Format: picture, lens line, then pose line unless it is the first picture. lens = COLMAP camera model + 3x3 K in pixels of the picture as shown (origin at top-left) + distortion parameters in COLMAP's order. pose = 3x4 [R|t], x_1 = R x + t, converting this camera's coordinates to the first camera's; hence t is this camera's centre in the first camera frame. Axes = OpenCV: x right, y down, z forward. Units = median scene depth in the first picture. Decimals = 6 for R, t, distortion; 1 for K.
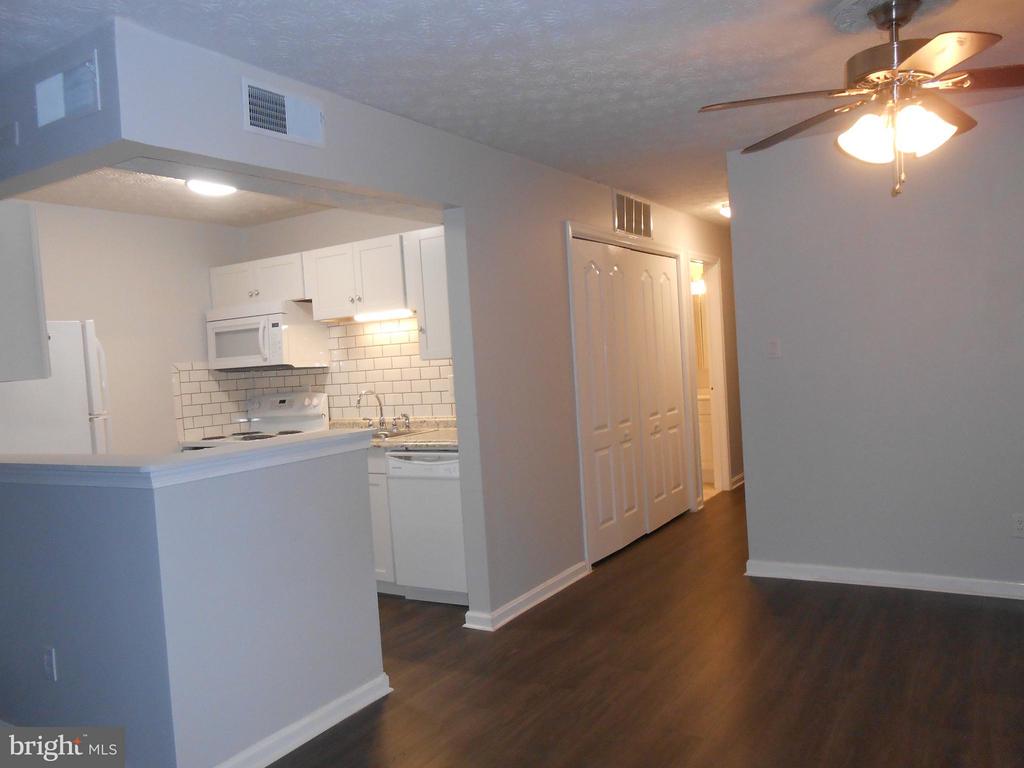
lens RADIAL K [[788.9, 0, 509.7], [0, 788.9, 380.5], [0, 0, 1]] dist [-0.036799, 0.000736]
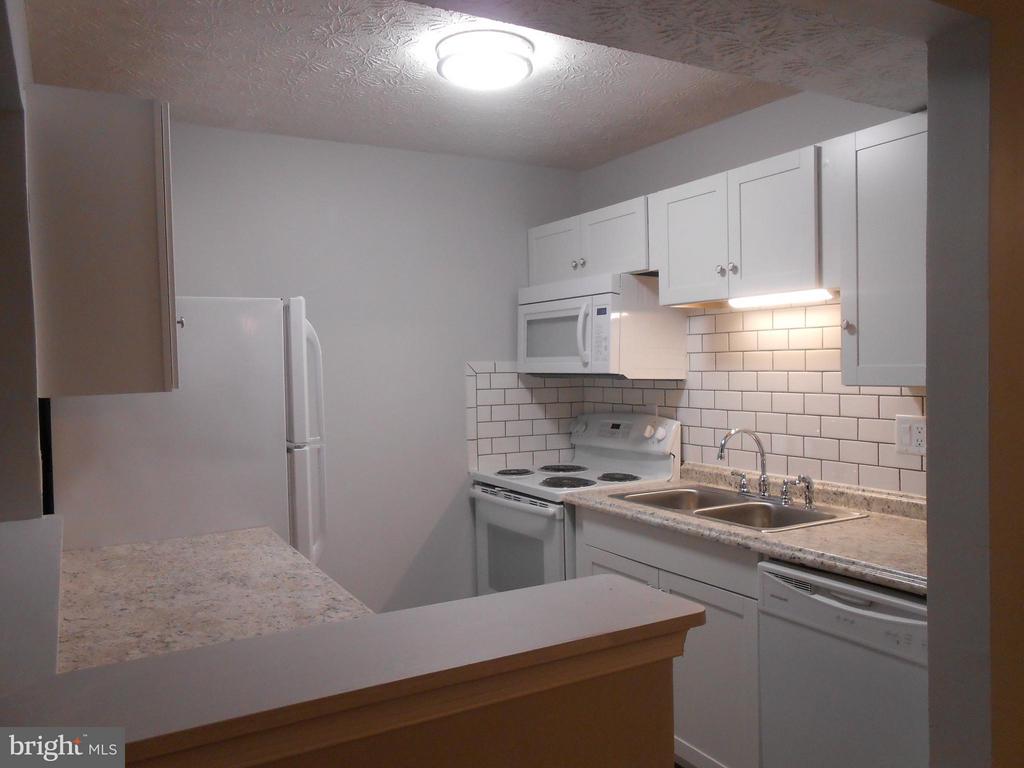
lens RADIAL K [[788.9, 0, 509.7], [0, 788.9, 380.5], [0, 0, 1]] dist [-0.036799, 0.000736]
pose [[0.874154, 0.062908, -0.481557, -0.050301], [-0.056120, 0.998017, 0.028502, -0.027884], [0.482395, 0.002110, 0.875951, 0.392918]]
